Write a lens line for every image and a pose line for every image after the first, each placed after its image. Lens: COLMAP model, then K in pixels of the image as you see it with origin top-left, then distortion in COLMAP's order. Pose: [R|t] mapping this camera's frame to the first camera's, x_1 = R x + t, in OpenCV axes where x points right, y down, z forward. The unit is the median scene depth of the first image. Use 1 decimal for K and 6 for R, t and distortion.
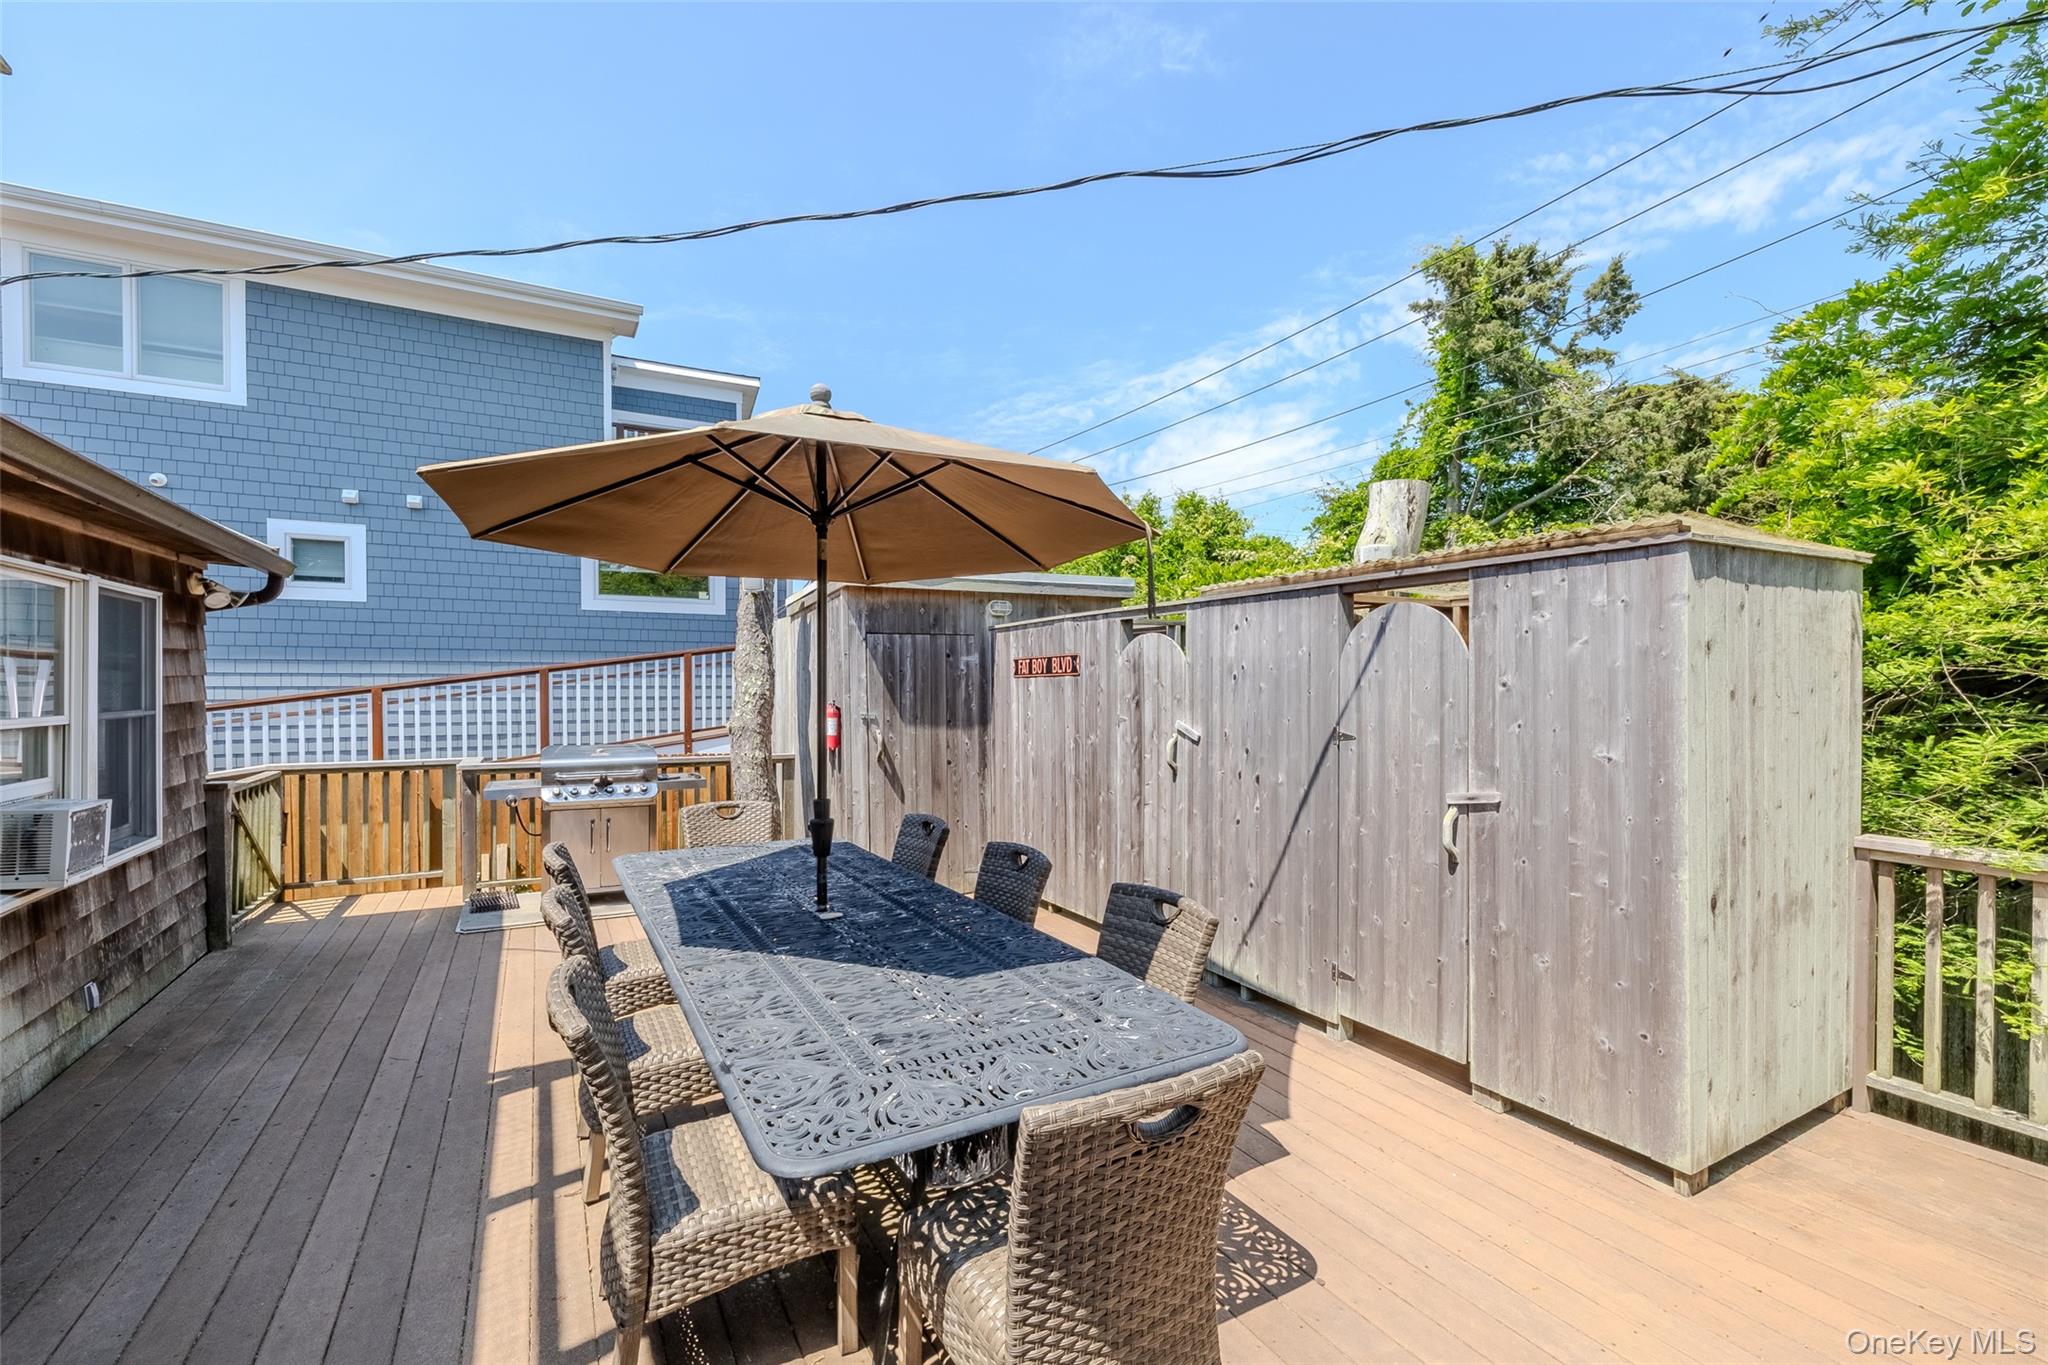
lens RADIAL K [[876.6, 0, 991.9], [0, 876.6, 698.2], [0, 0, 1]] dist [-0.001362, -0.001132]
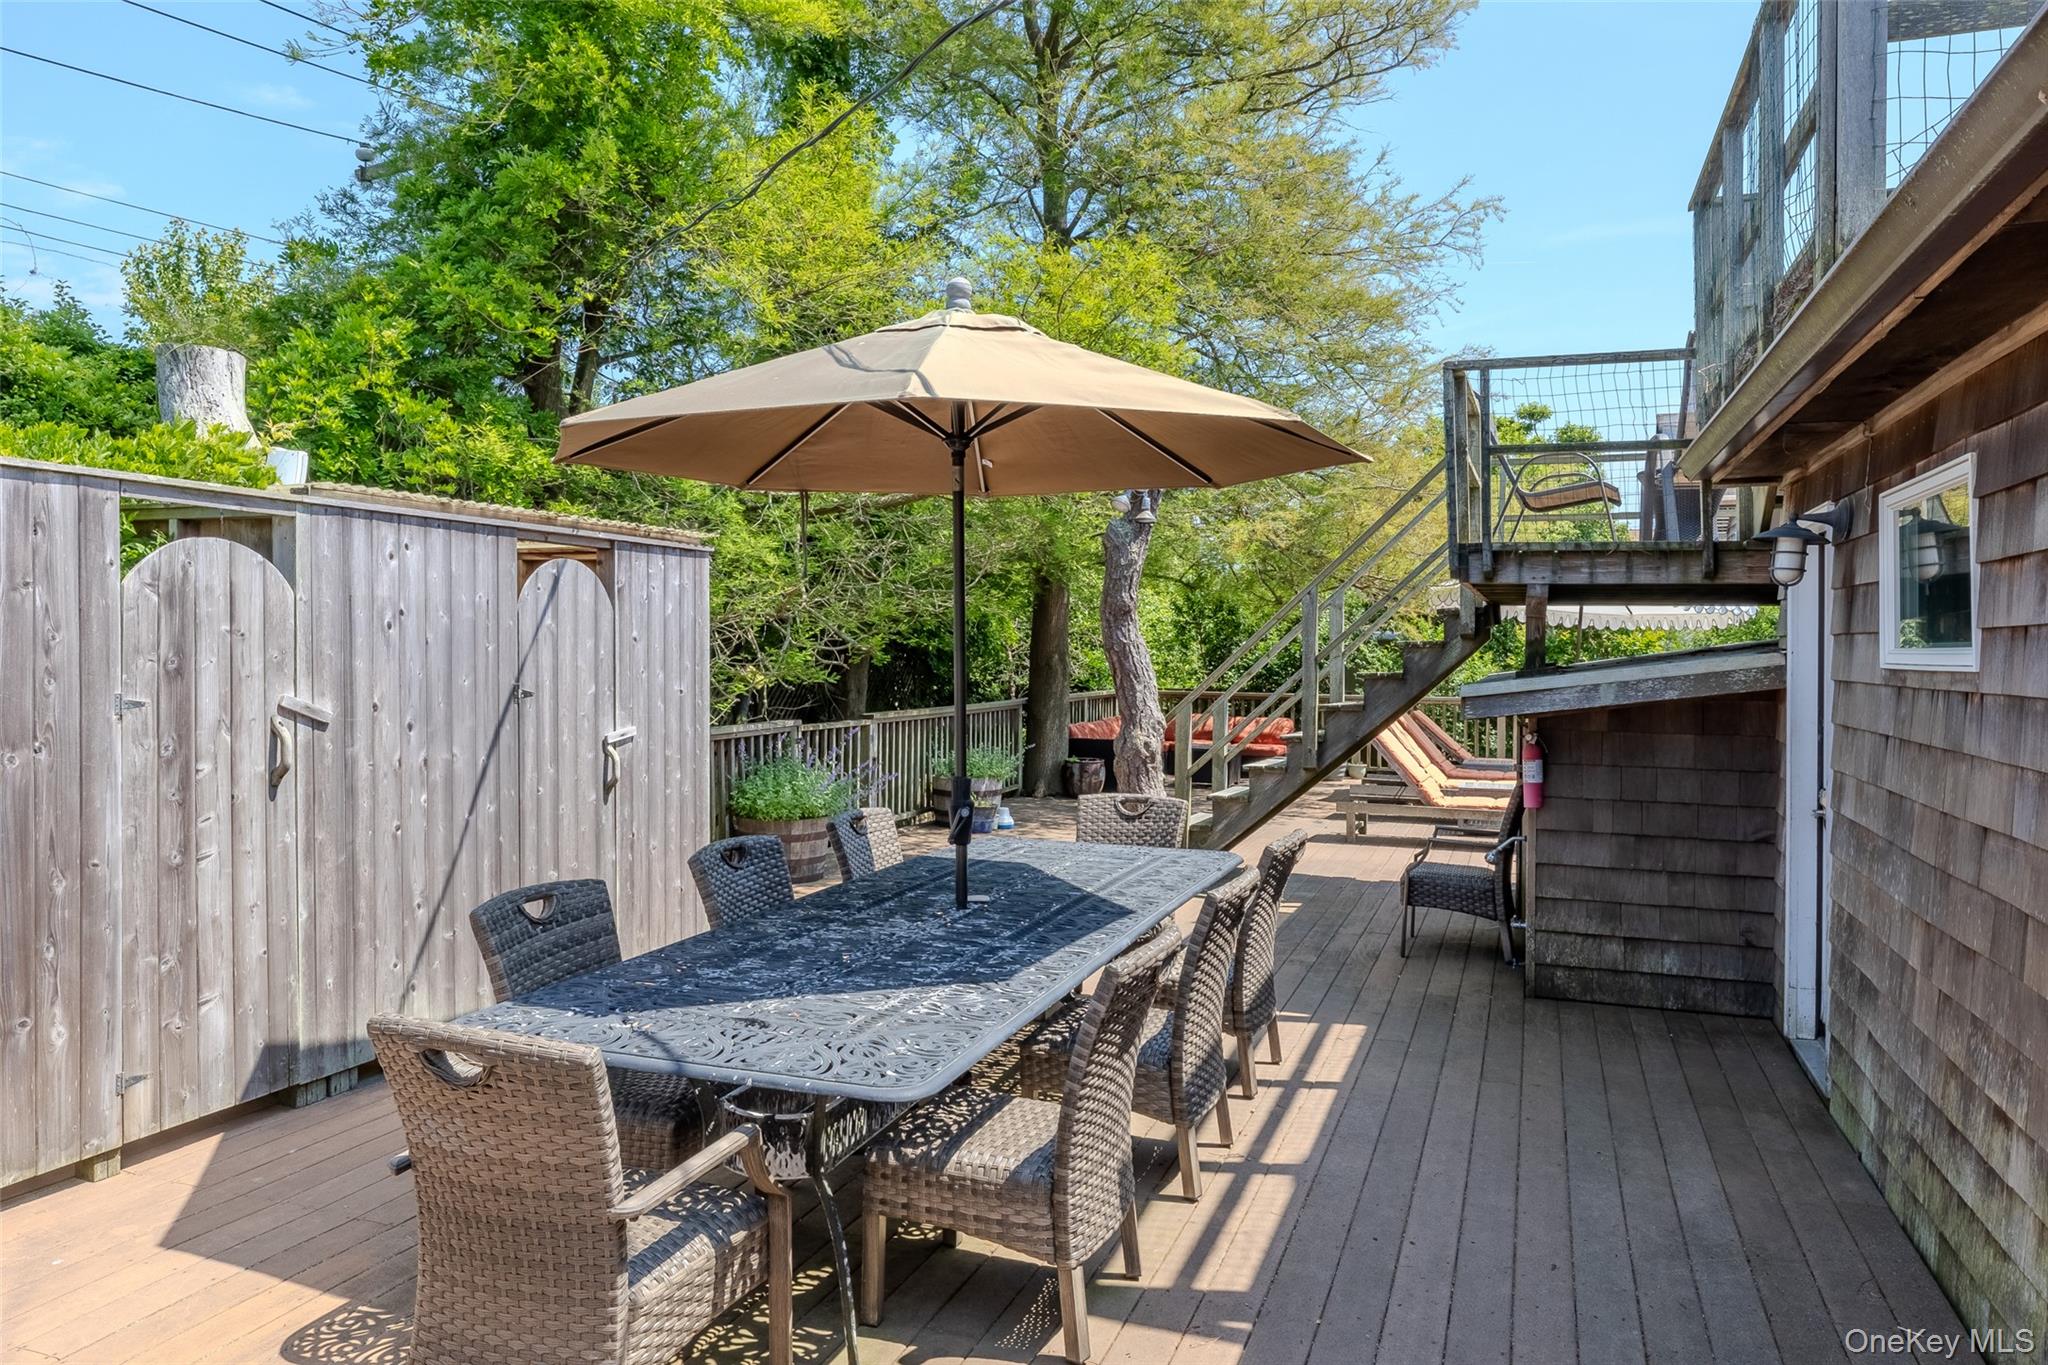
lens RADIAL K [[1390.8, 0, 1017.8], [0, 1390.8, 675.6], [0, 0, 1]] dist [-0.004160, 0.000194]
pose [[-0.661999, -0.015176, 0.749351, -0.620442], [0.009214, 0.999555, 0.028383, -0.007330], [-0.749448, 0.025694, -0.661565, 0.943430]]
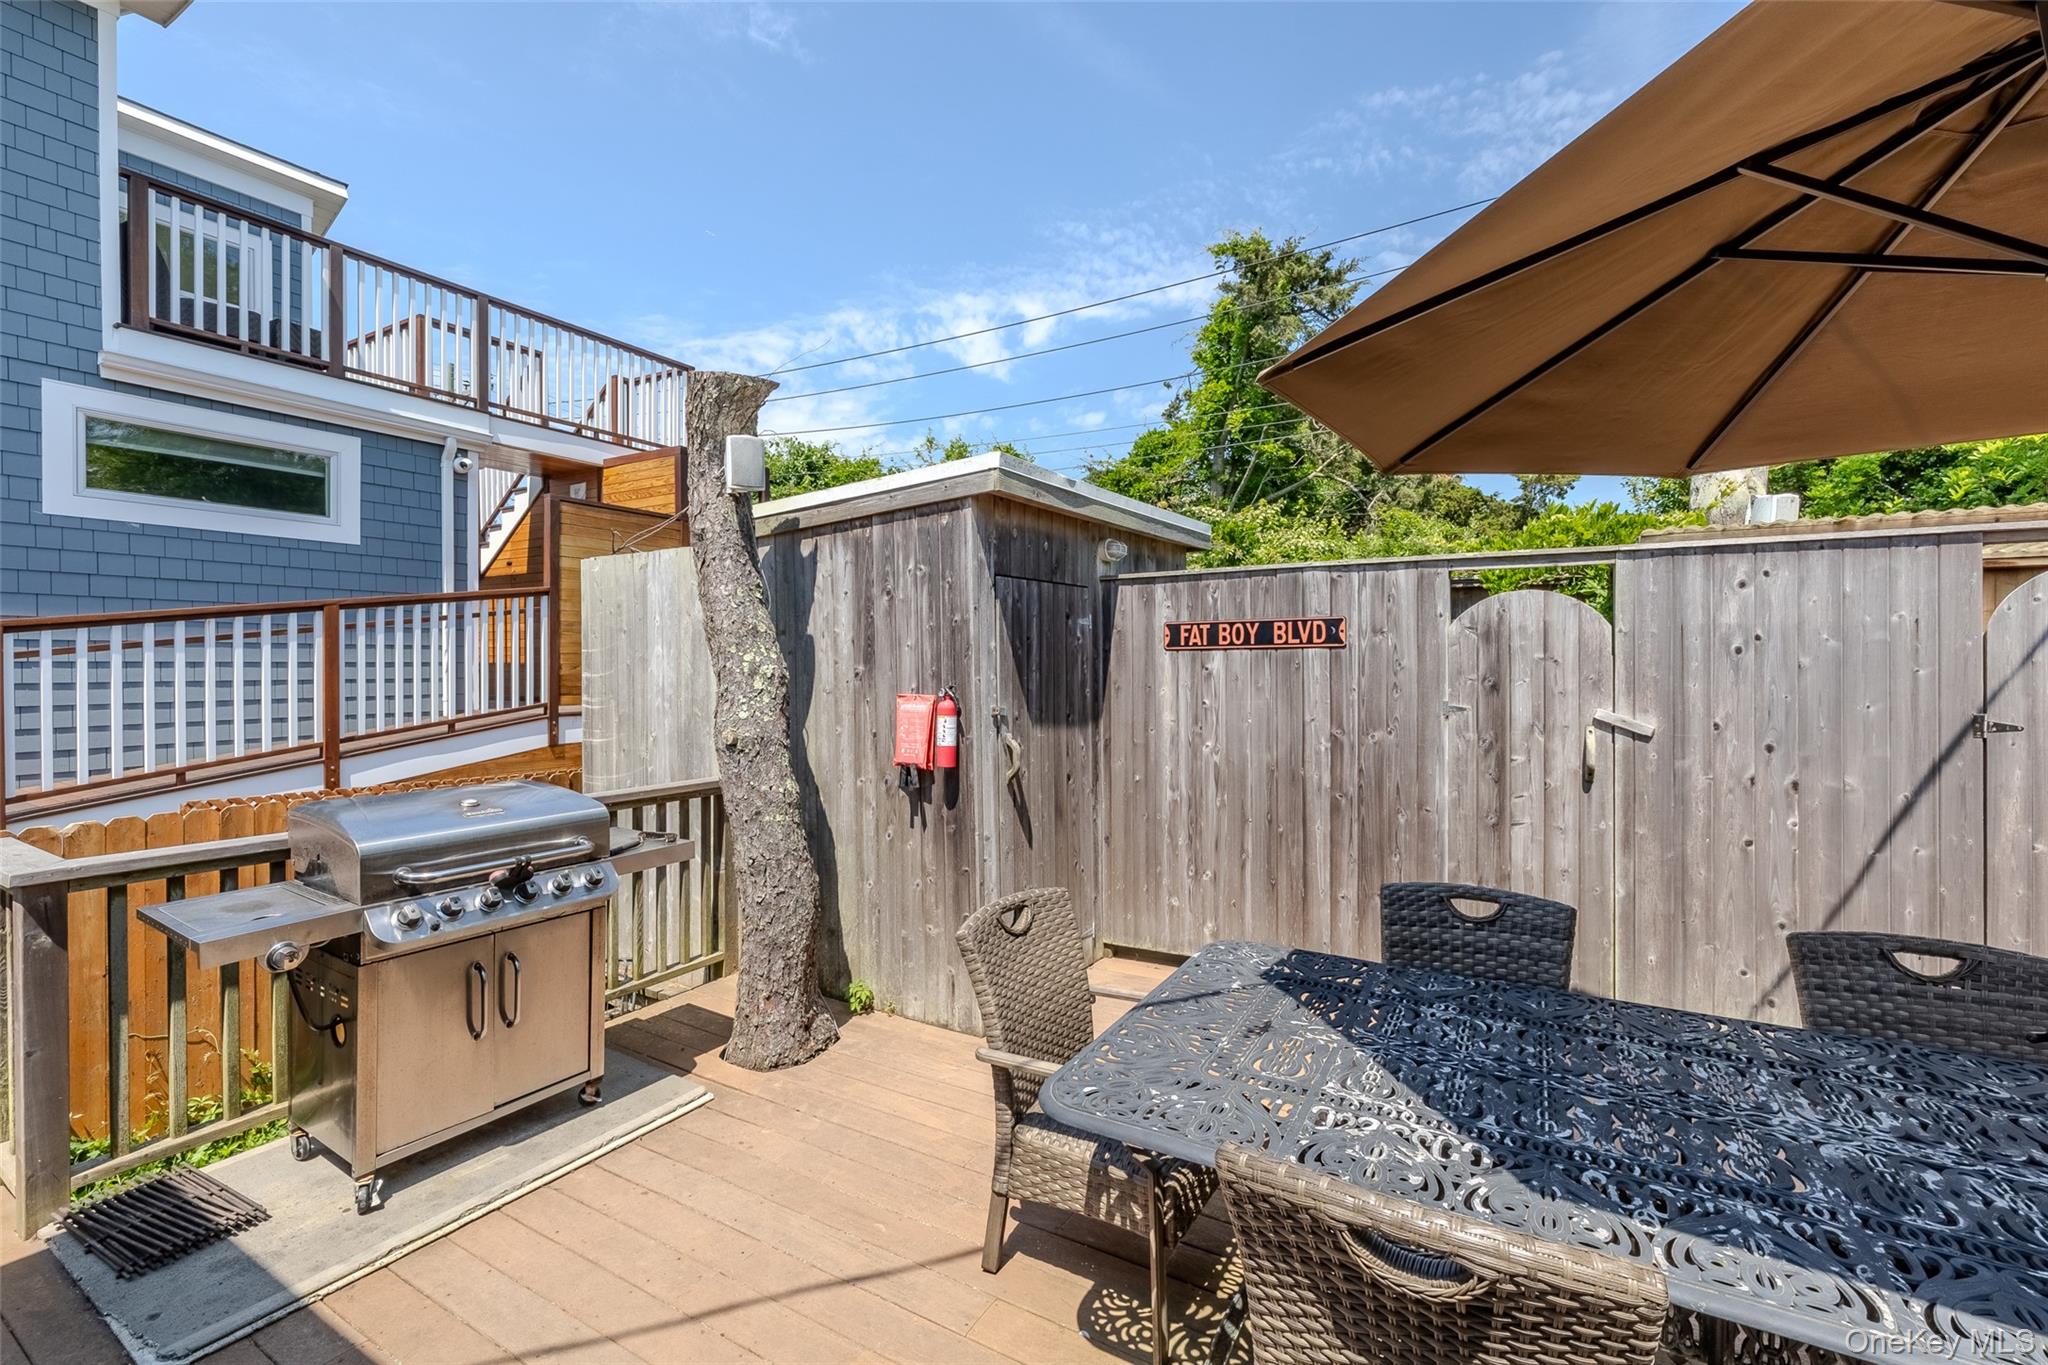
lens RADIAL K [[876.6, 0, 1025.3], [0, 876.6, 652.9], [0, 0, 1]] dist [-0.001362, -0.001132]
pose [[0.852294, 0.010119, 0.522965, -0.441128], [0.005310, 0.999594, -0.027996, -0.002744], [-0.523036, 0.026638, 0.851894, 0.470392]]
